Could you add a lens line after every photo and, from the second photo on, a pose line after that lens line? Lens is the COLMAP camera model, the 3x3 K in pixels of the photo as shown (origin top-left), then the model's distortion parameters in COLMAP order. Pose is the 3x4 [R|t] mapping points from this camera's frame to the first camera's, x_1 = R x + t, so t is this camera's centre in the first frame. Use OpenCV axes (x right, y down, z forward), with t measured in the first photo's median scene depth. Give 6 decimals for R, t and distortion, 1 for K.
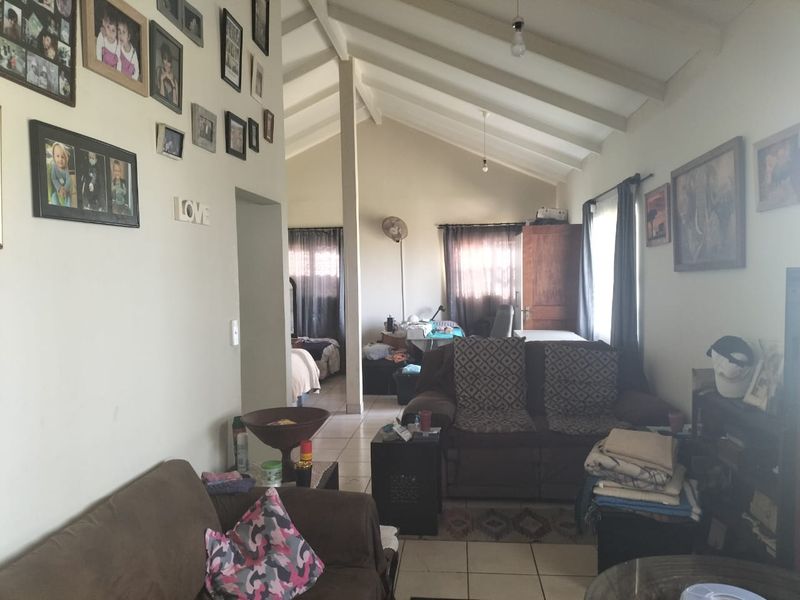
lens RADIAL K [[586.1, 0, 400.3], [0, 586.1, 296.1], [0, 0, 1]] dist [0.026406, -0.045556]
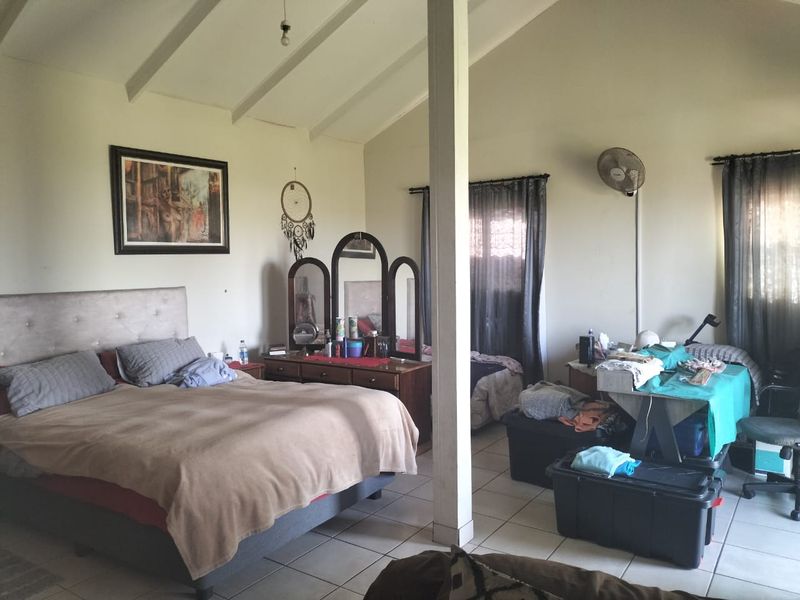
lens RADIAL K [[586.1, 0, 398.7], [0, 586.1, 304.3], [0, 0, 1]] dist [0.026406, -0.045556]
pose [[0.872824, 0.039161, -0.486461, 0.079868], [-0.018456, 0.998711, 0.047285, -0.012020], [0.487686, -0.032293, 0.872422, 0.404934]]
